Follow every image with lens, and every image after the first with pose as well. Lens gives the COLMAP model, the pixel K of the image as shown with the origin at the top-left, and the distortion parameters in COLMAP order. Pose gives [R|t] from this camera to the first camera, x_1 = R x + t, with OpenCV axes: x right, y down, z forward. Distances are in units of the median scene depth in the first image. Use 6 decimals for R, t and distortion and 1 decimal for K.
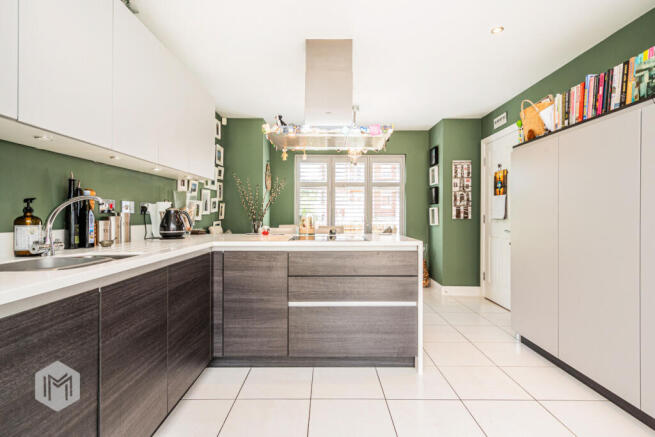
lens RADIAL K [[328.1, 0, 326.7], [0, 328.1, 219.5], [0, 0, 1]] dist [0.017992, 0.000608]
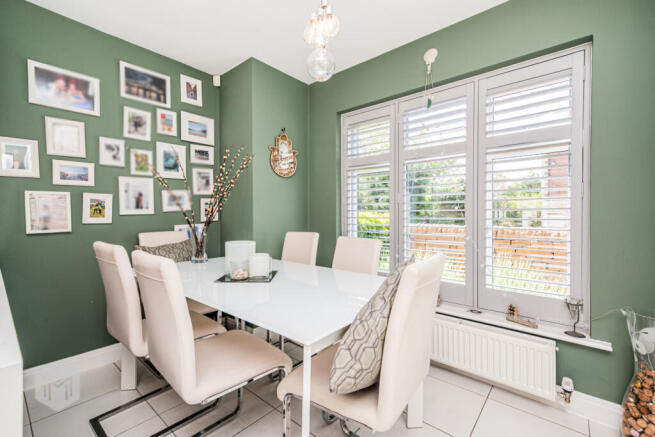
lens RADIAL K [[285.8, 0, 328.6], [0, 285.8, 218.9], [0, 0, 1]] dist [0.012614, -0.000983]
pose [[0.778795, 0.001935, -0.627275, 0.519087], [-0.003361, 0.999994, -0.001087, -0.013170], [0.627269, 0.002955, 0.778797, 1.383603]]
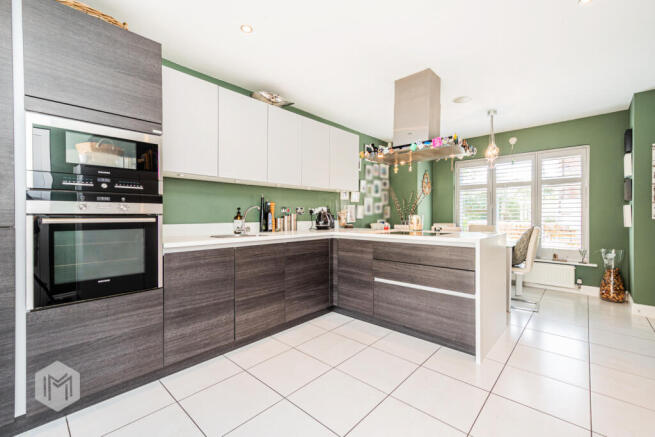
lens RADIAL K [[271.8, 0, 330.4], [0, 271.8, 218.9], [0, 0, 1]] dist [0.010290, 0.000891]
pose [[0.747634, 0.006137, -0.664082, 0.504631], [-0.006359, 0.999978, 0.002082, 0.002278], [0.664080, 0.002666, 0.747656, 0.019339]]
